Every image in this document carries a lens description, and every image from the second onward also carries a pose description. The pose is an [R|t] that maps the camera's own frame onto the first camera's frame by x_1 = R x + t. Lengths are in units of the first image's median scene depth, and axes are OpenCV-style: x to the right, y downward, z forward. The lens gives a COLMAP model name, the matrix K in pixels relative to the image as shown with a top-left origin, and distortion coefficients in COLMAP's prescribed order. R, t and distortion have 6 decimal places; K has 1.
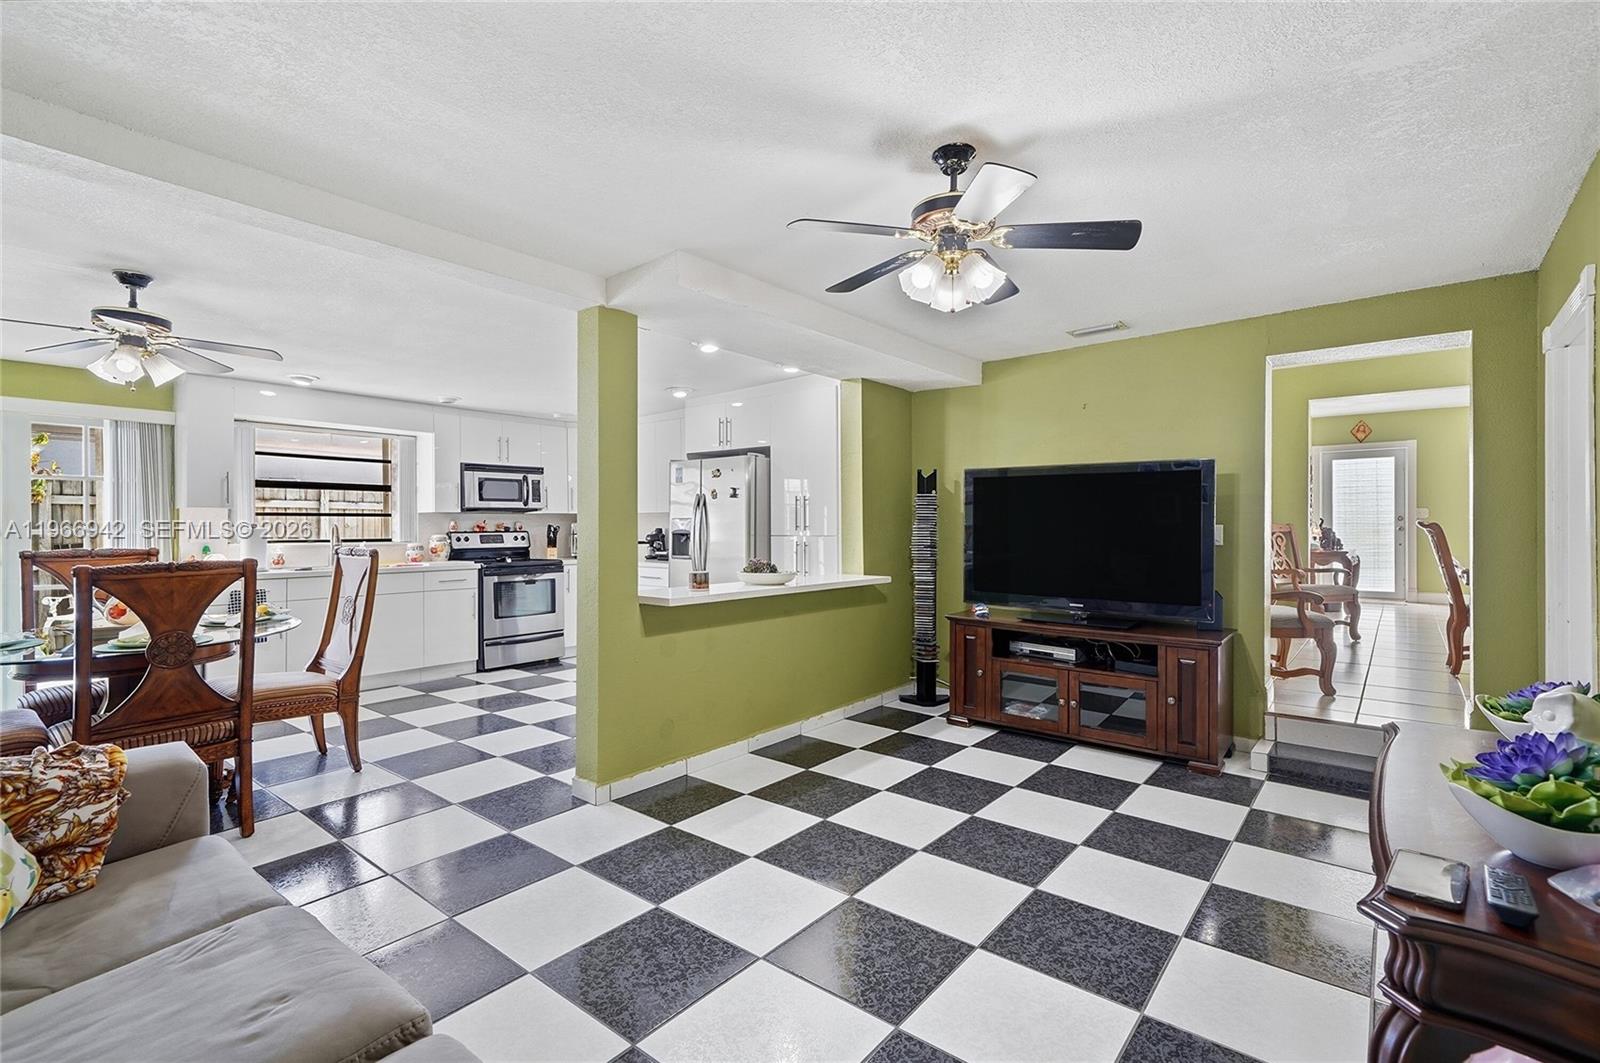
lens RADIAL K [[733.5, 0, 796.0], [0, 733.5, 519.6], [0, 0, 1]] dist [0.018249, -0.000997]
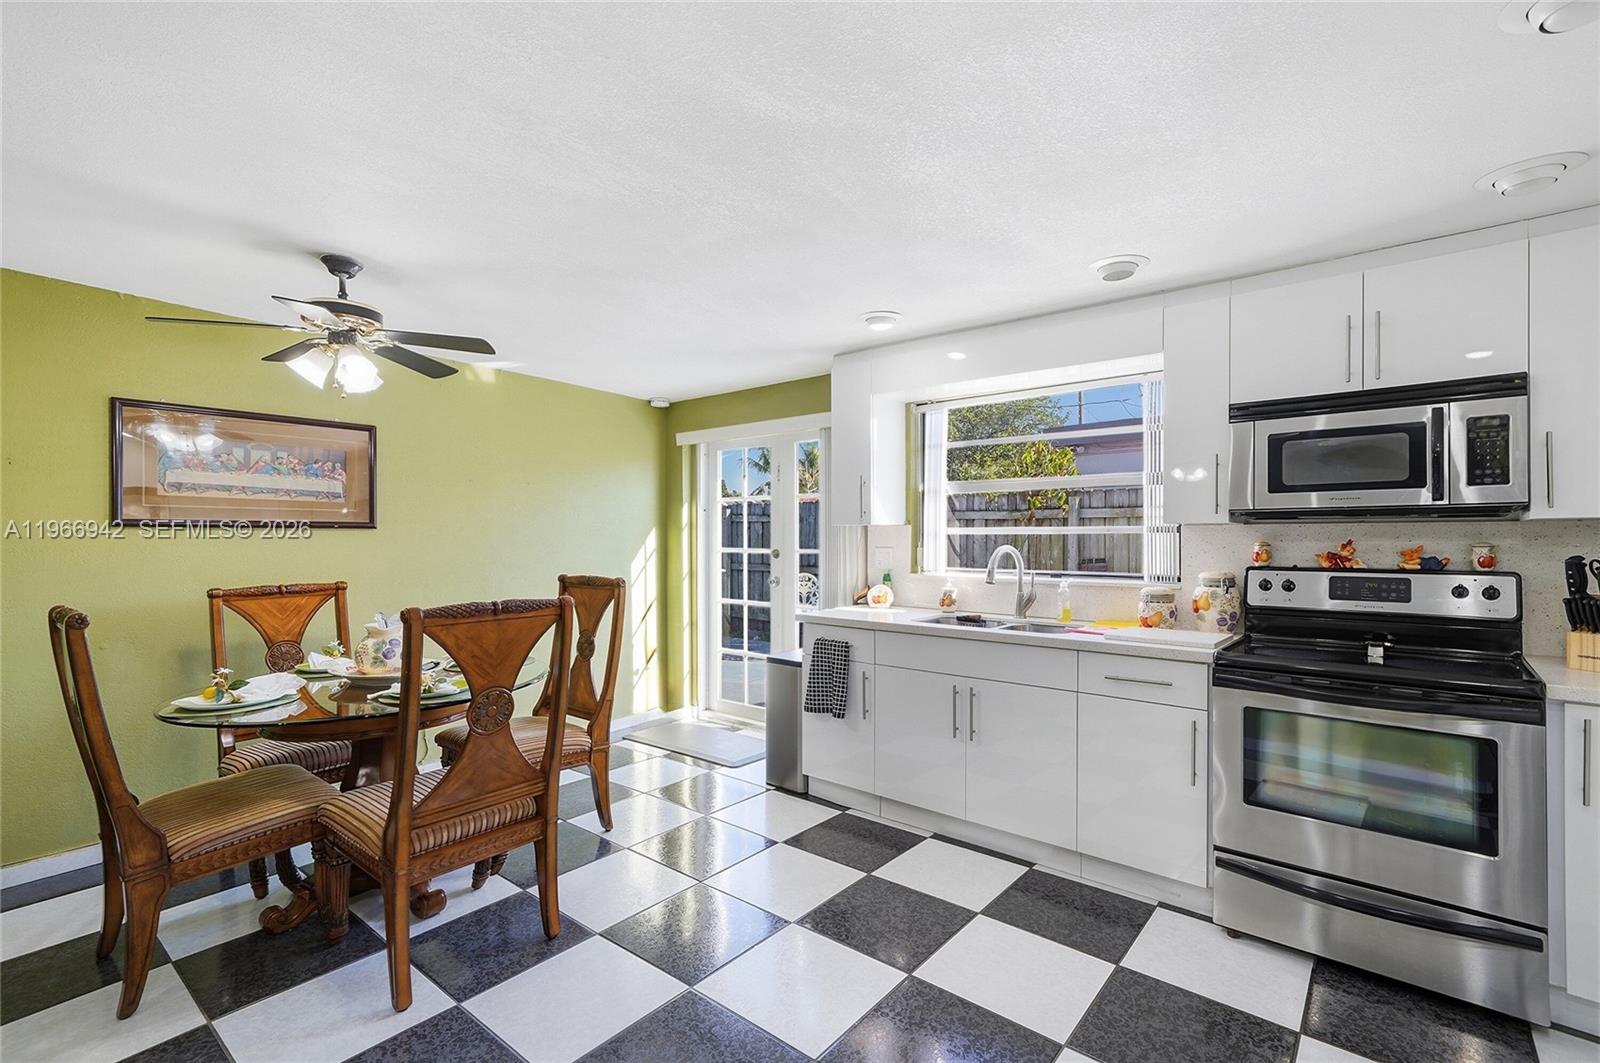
lens RADIAL K [[733.5, 0, 789.3], [0, 733.5, 537.3], [0, 0, 1]] dist [0.018249, -0.000997]
pose [[-0.011351, 0.005252, -0.999922, -0.023276], [0.012259, 0.999912, 0.005113, -0.006514], [0.999860, -0.012200, -0.011414, 0.723245]]
